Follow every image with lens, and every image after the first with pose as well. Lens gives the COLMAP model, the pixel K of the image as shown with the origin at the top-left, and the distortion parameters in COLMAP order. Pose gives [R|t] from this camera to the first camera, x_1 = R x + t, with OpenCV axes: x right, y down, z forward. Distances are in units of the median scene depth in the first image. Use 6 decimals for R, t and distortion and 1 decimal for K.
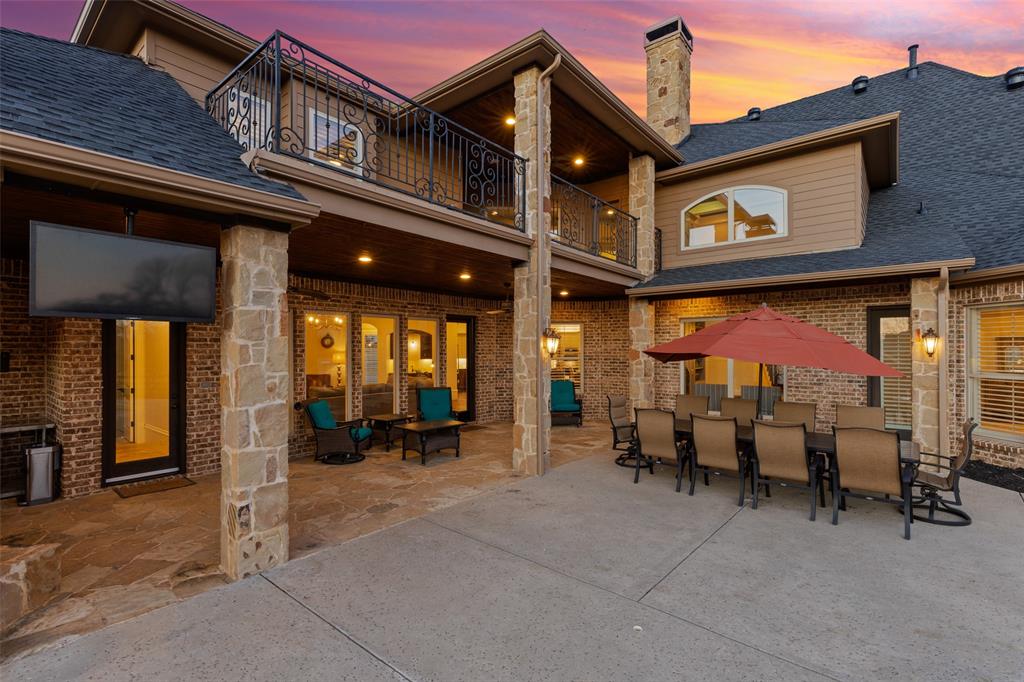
lens RADIAL K [[471.7, 0, 512.7], [0, 471.7, 344.2], [0, 0, 1]] dist [0.009105, 0.000674]
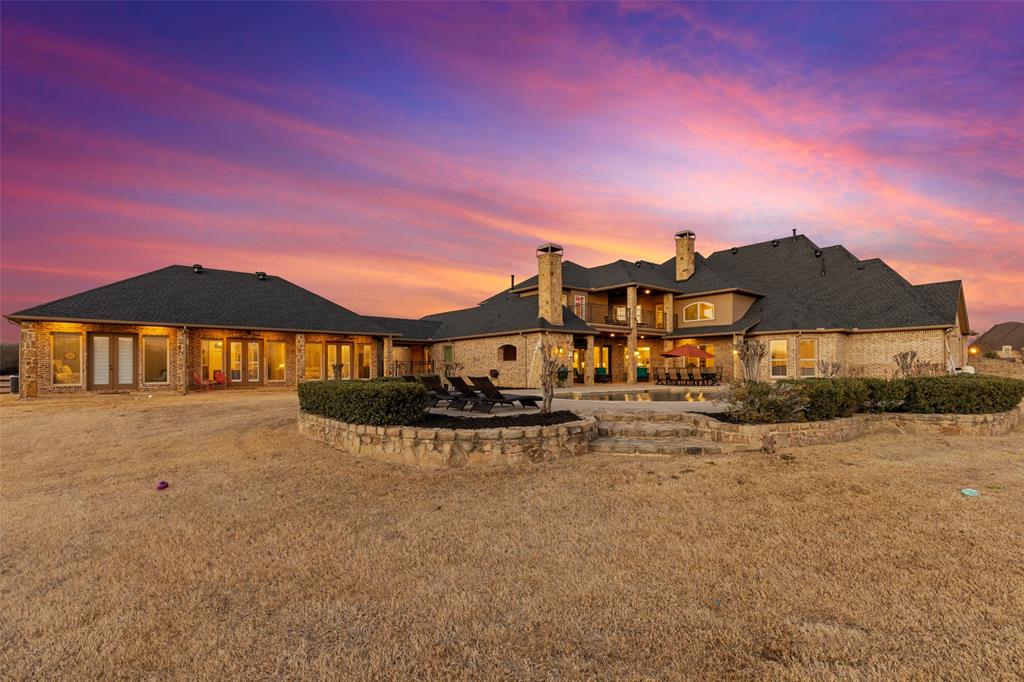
lens RADIAL K [[471.7, 0, 507.5], [0, 471.7, 363.5], [0, 0, 1]] dist [0.009105, 0.000674]
pose [[0.979550, -0.005788, -0.201118, -0.132401], [0.005665, 0.999983, -0.001185, 0.059483], [0.201121, 0.000022, 0.979566, -2.182043]]
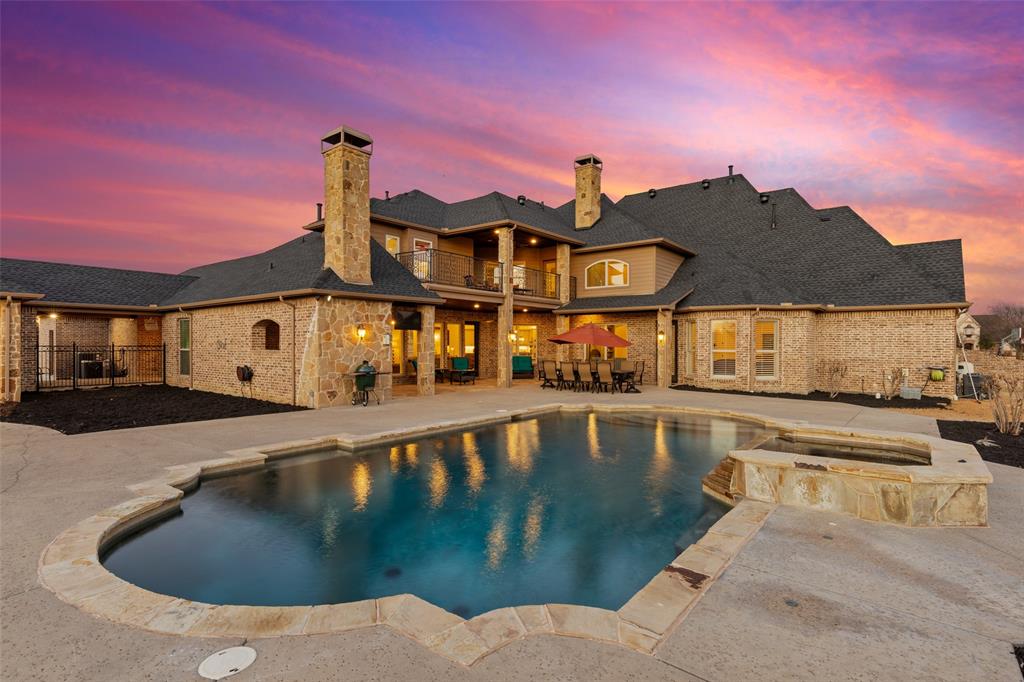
lens RADIAL K [[516.7, 0, 508.4], [0, 516.7, 341.8], [0, 0, 1]] dist [-0.003380, -0.000063]
pose [[0.999942, 0.005216, 0.009372, 0.022623], [-0.005301, 0.999945, 0.009065, 0.002490], [-0.009324, -0.009114, 0.999915, -1.175970]]
